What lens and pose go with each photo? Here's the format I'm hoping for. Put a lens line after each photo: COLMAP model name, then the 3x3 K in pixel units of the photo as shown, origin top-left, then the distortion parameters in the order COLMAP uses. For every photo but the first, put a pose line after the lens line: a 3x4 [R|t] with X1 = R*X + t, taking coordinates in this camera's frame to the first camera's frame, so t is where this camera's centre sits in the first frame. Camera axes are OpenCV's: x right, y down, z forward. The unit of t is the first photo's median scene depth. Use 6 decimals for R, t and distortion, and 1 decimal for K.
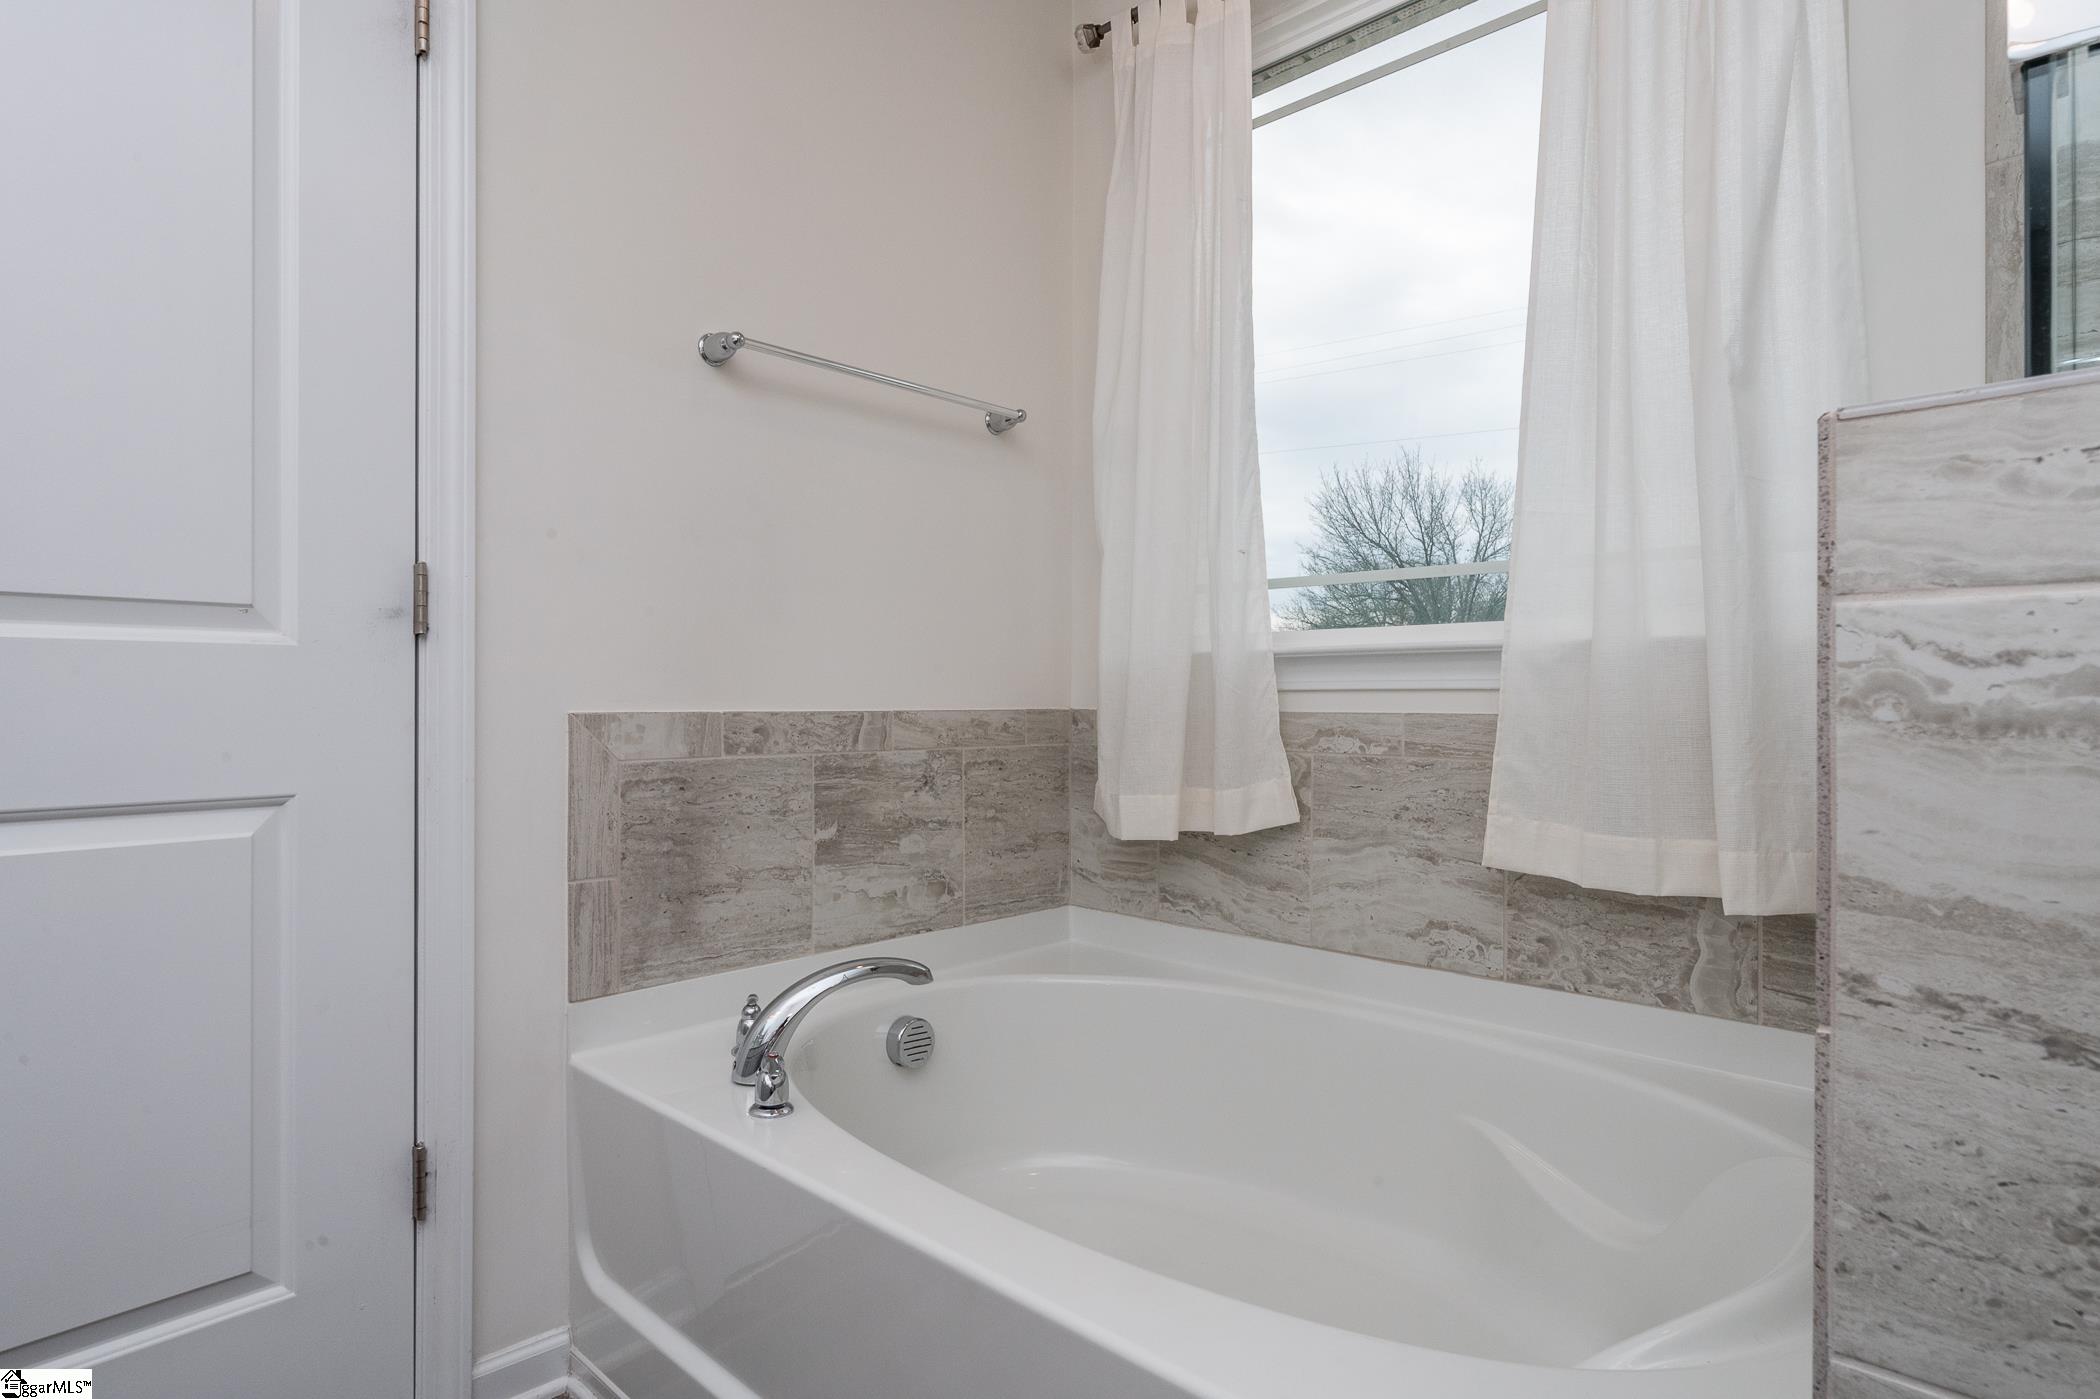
lens RADIAL K [[1105.0, 0, 1036.1], [0, 1105.0, 697.4], [0, 0, 1]] dist [-0.003032, 0.002409]
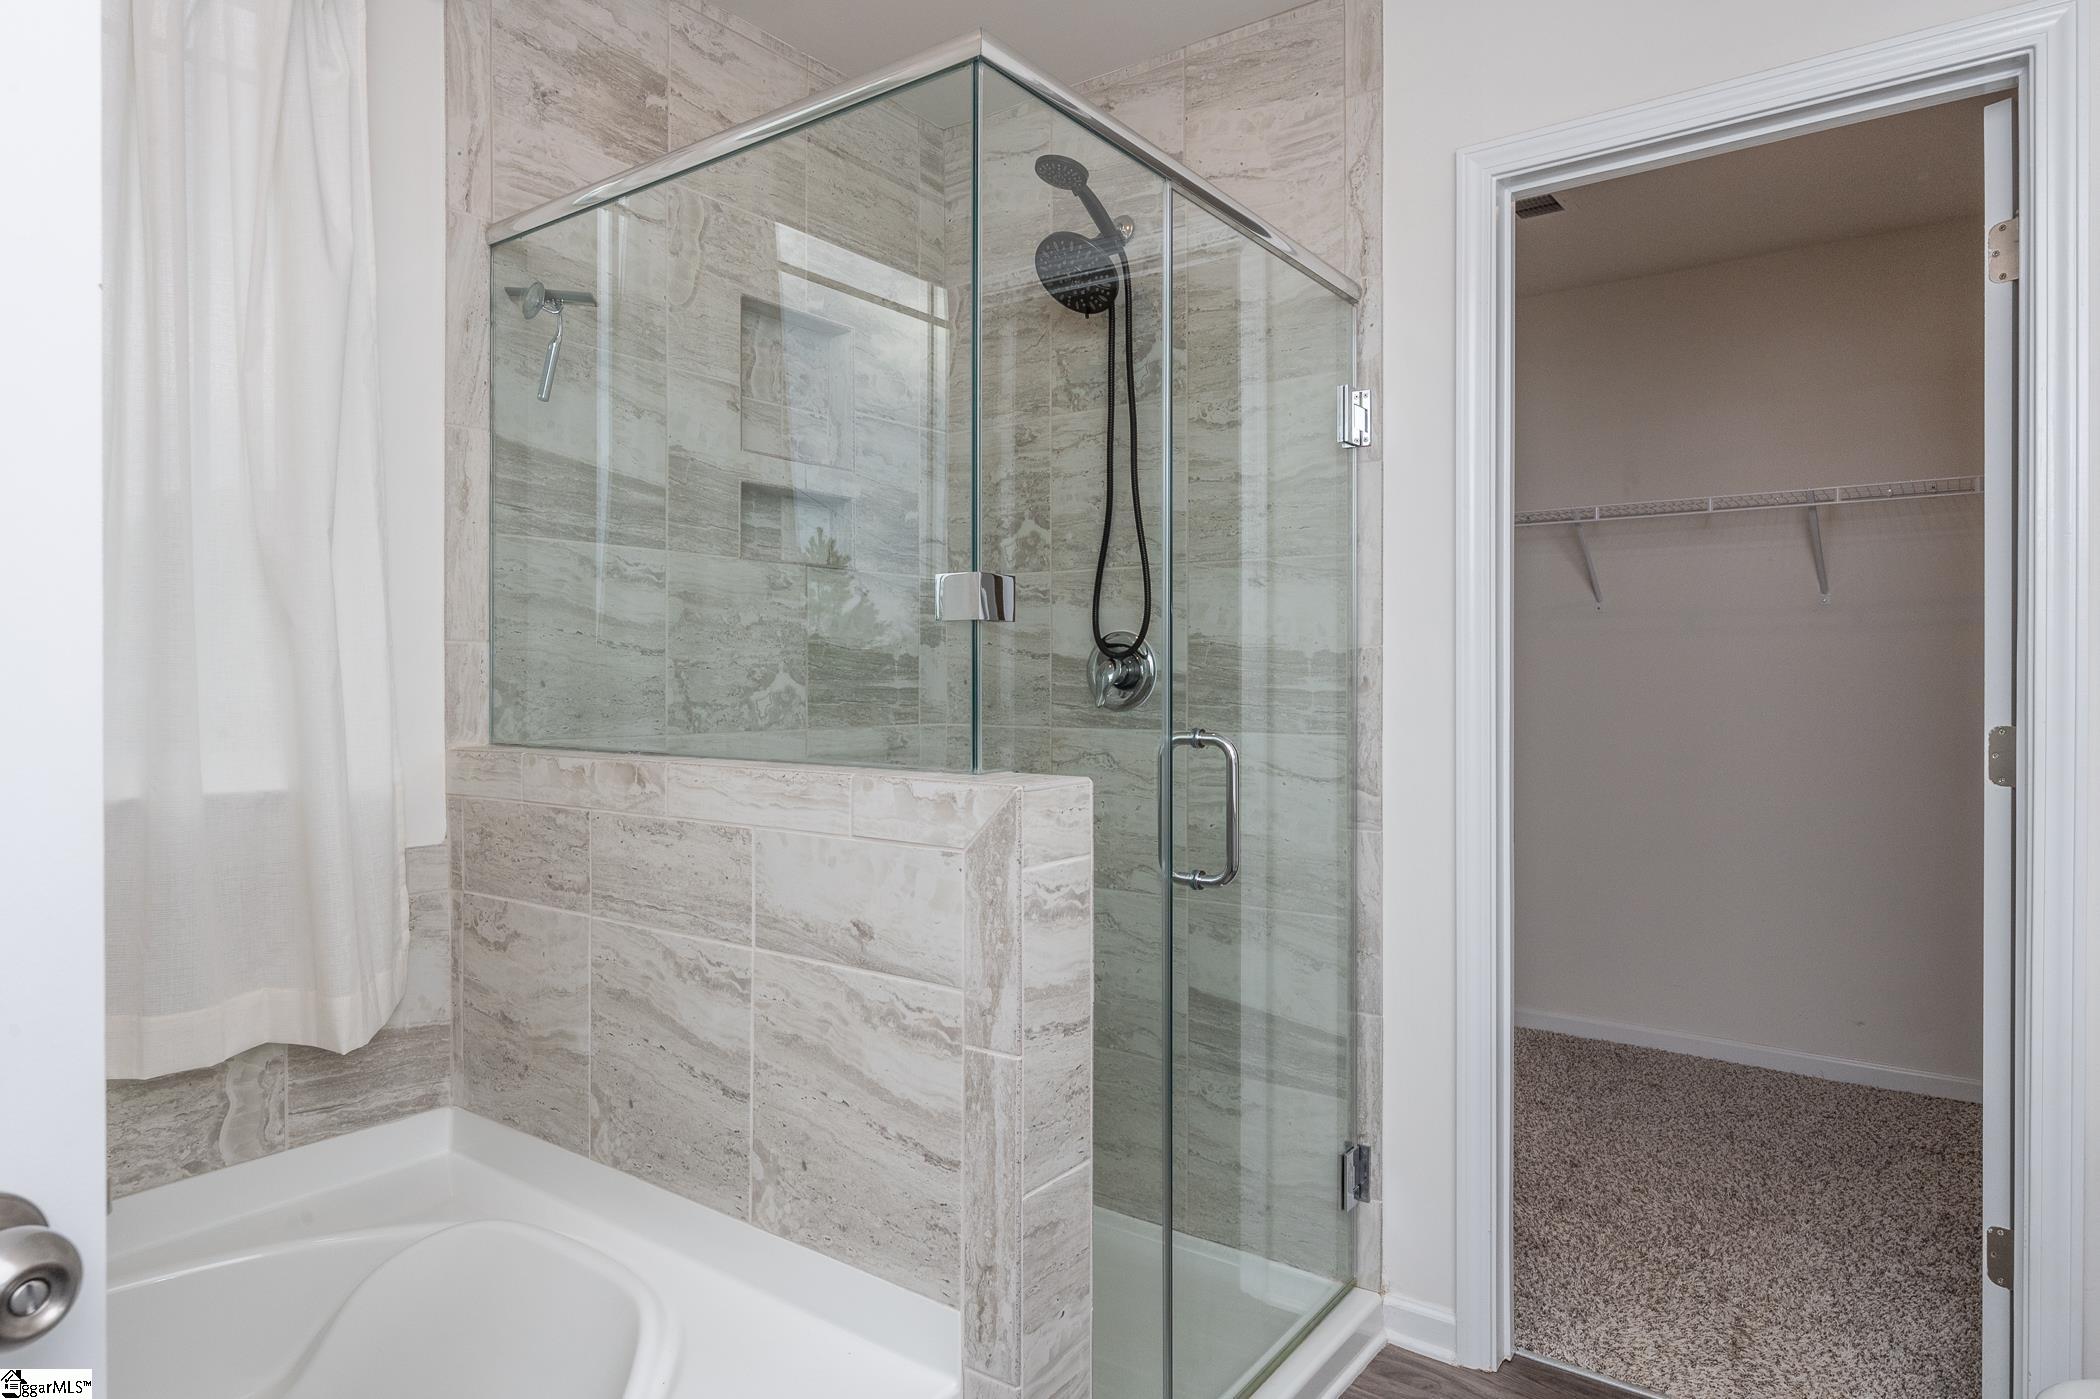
lens RADIAL K [[1197.0, 0, 1040.0], [0, 1197.0, 696.3], [0, 0, 1]] dist [-0.004501, -0.000124]
pose [[-0.118316, -0.013396, 0.992886, -0.555055], [0.000361, 0.999908, 0.013534, -0.153530], [-0.992976, 0.001959, -0.118301, 0.401403]]
